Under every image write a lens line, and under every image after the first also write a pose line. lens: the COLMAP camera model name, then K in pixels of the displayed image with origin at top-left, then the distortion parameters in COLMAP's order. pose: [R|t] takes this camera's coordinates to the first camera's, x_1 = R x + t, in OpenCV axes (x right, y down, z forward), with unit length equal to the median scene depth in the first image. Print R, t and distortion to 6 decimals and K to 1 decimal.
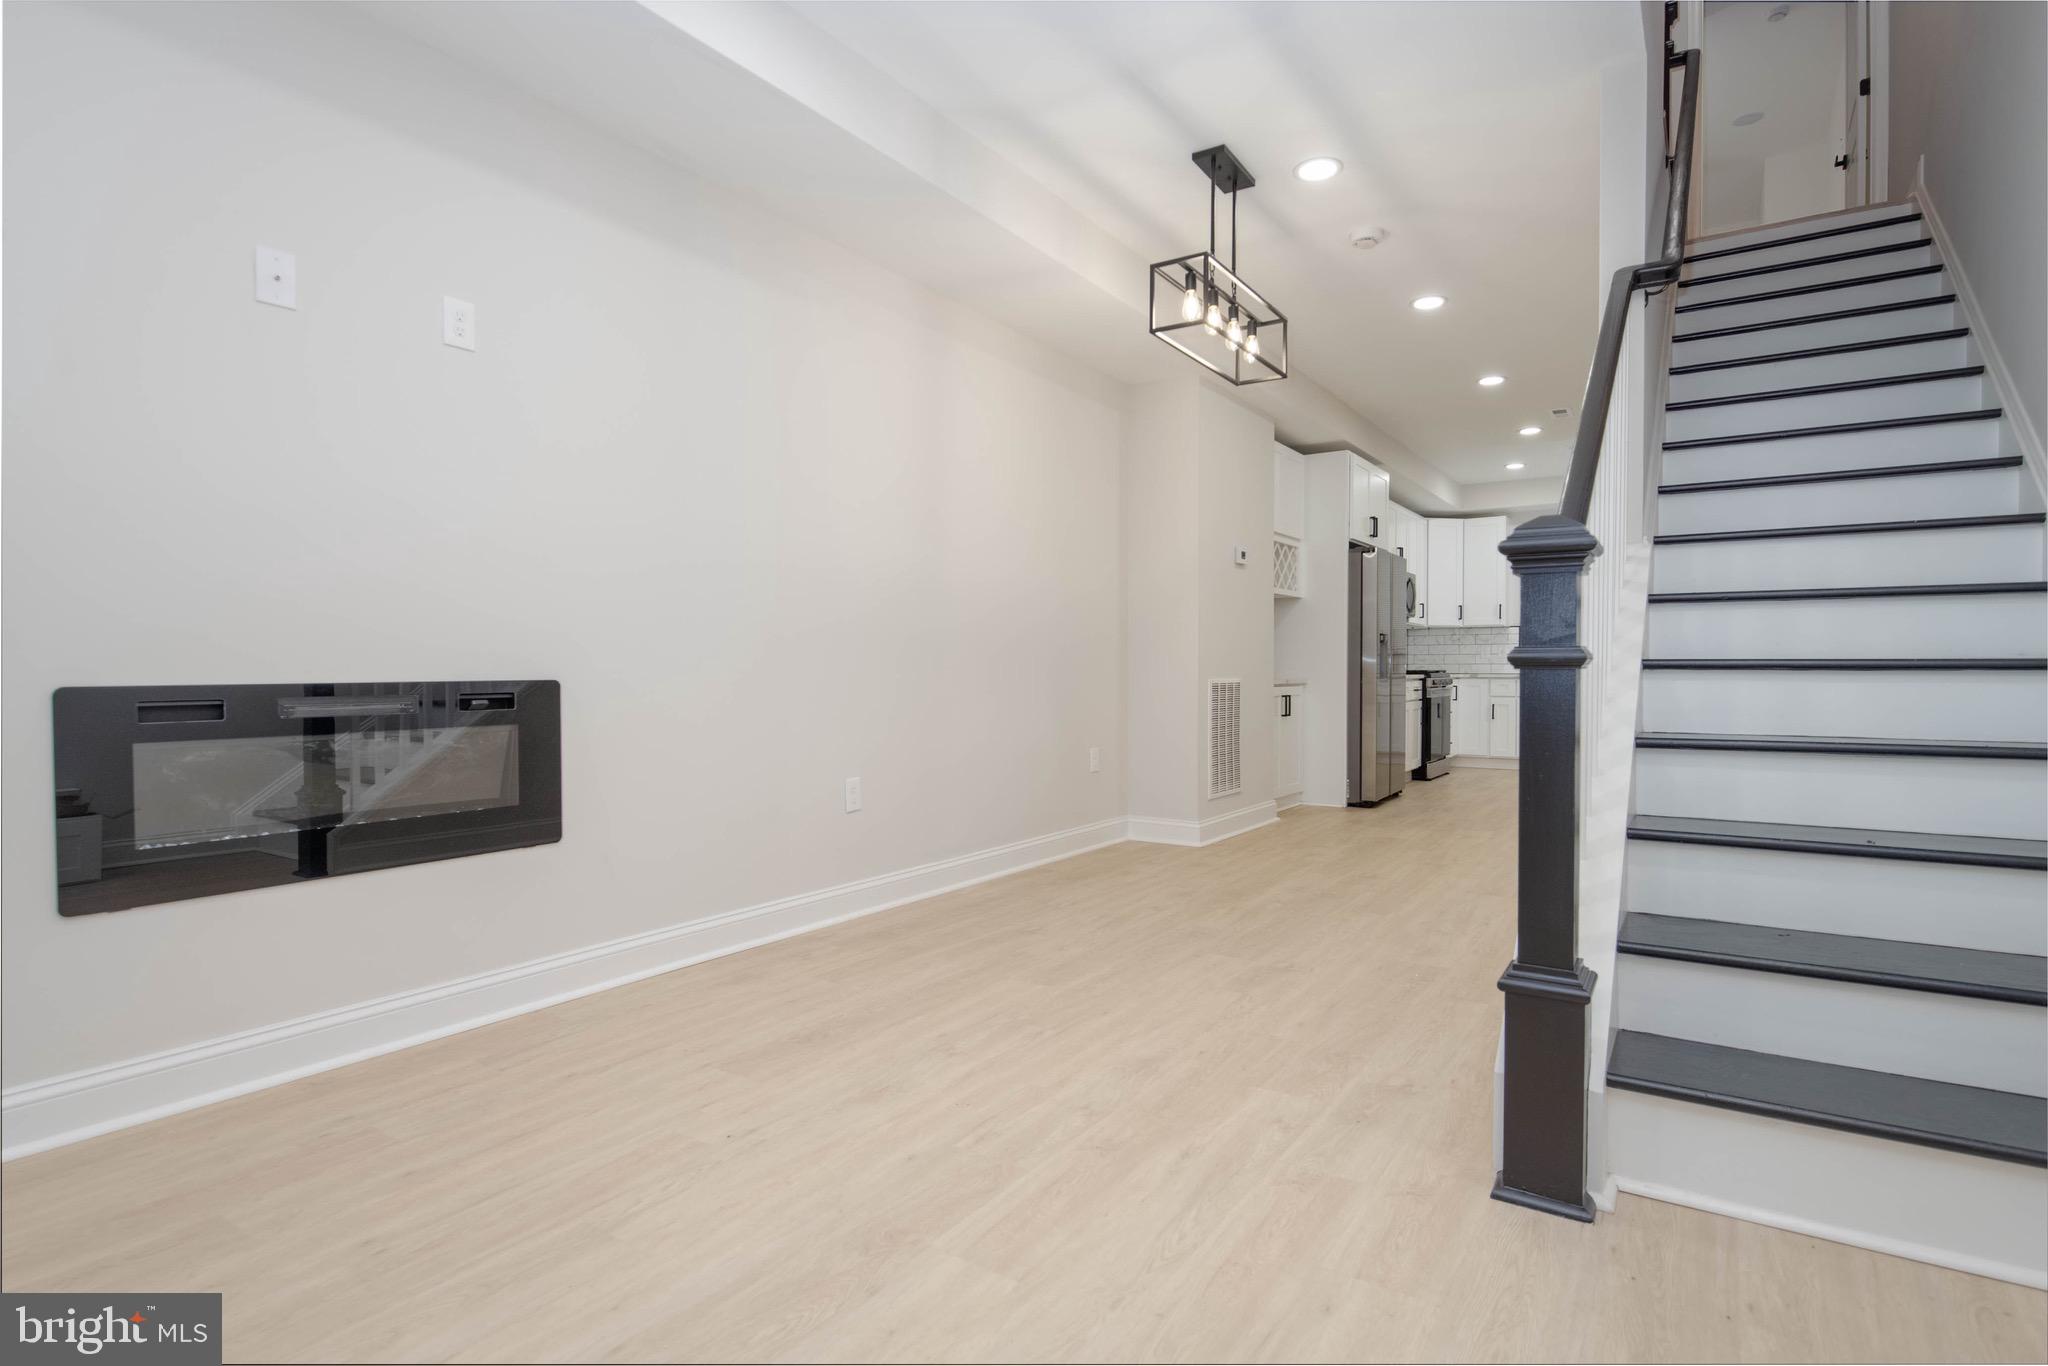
lens RADIAL K [[1053.6, 0, 1025.4], [0, 1053.6, 689.6], [0, 0, 1]] dist [0.020777, 0.000295]
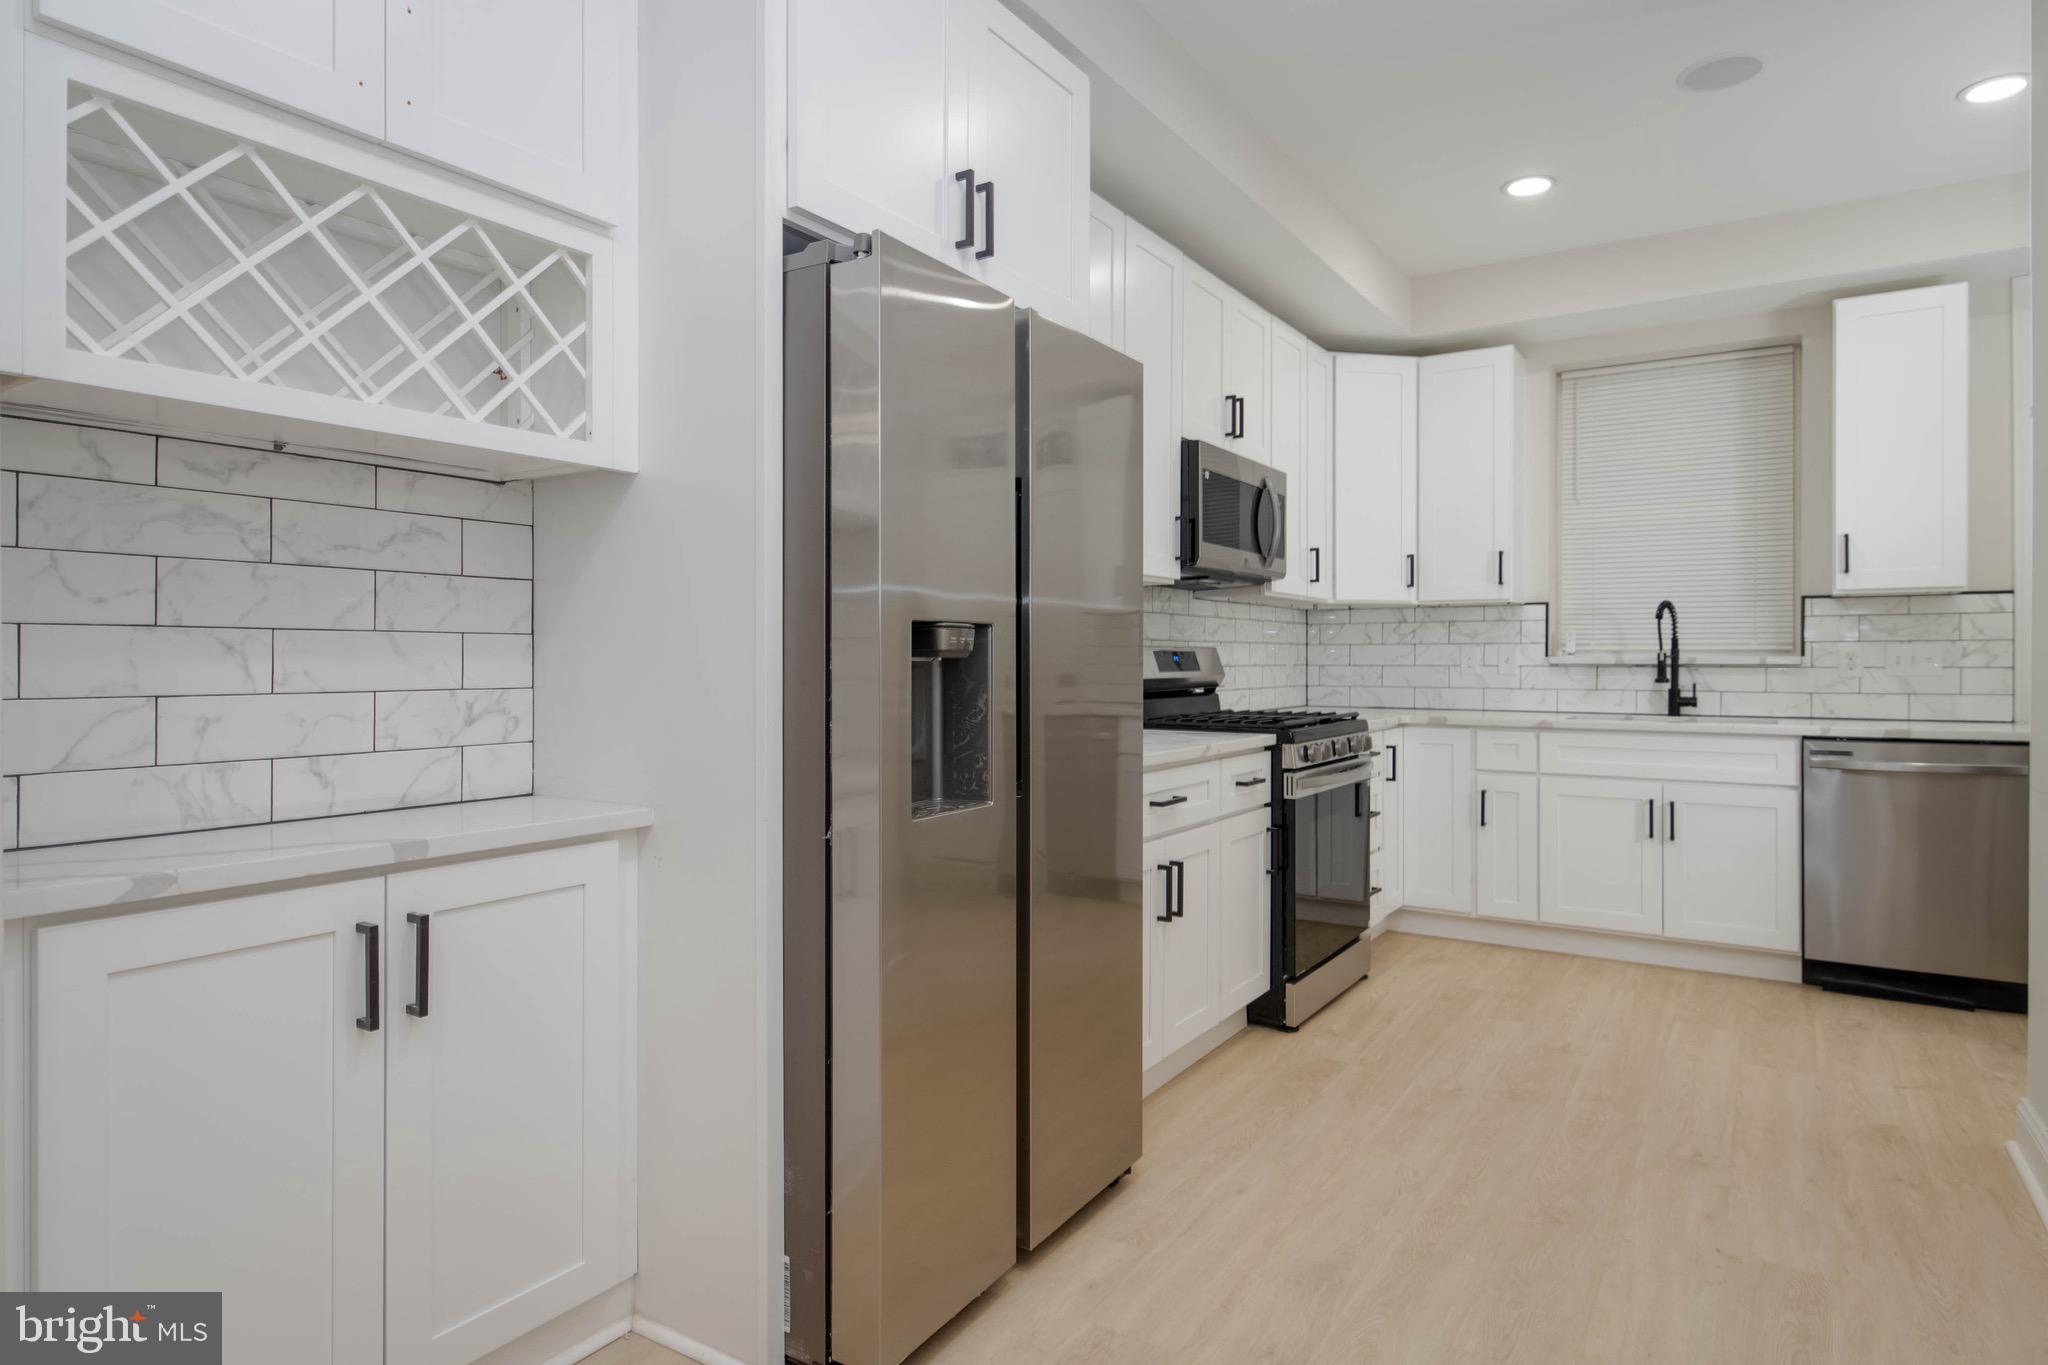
lens RADIAL K [[1157.6, 0, 1029.2], [0, 1157.6, 663.2], [0, 0, 1]] dist [0.001632, -0.002727]
pose [[0.999994, -0.001181, 0.003272, 0.264225], [0.001228, 0.999896, -0.014399, -0.029679], [-0.003254, 0.014403, 0.999891, 0.550364]]
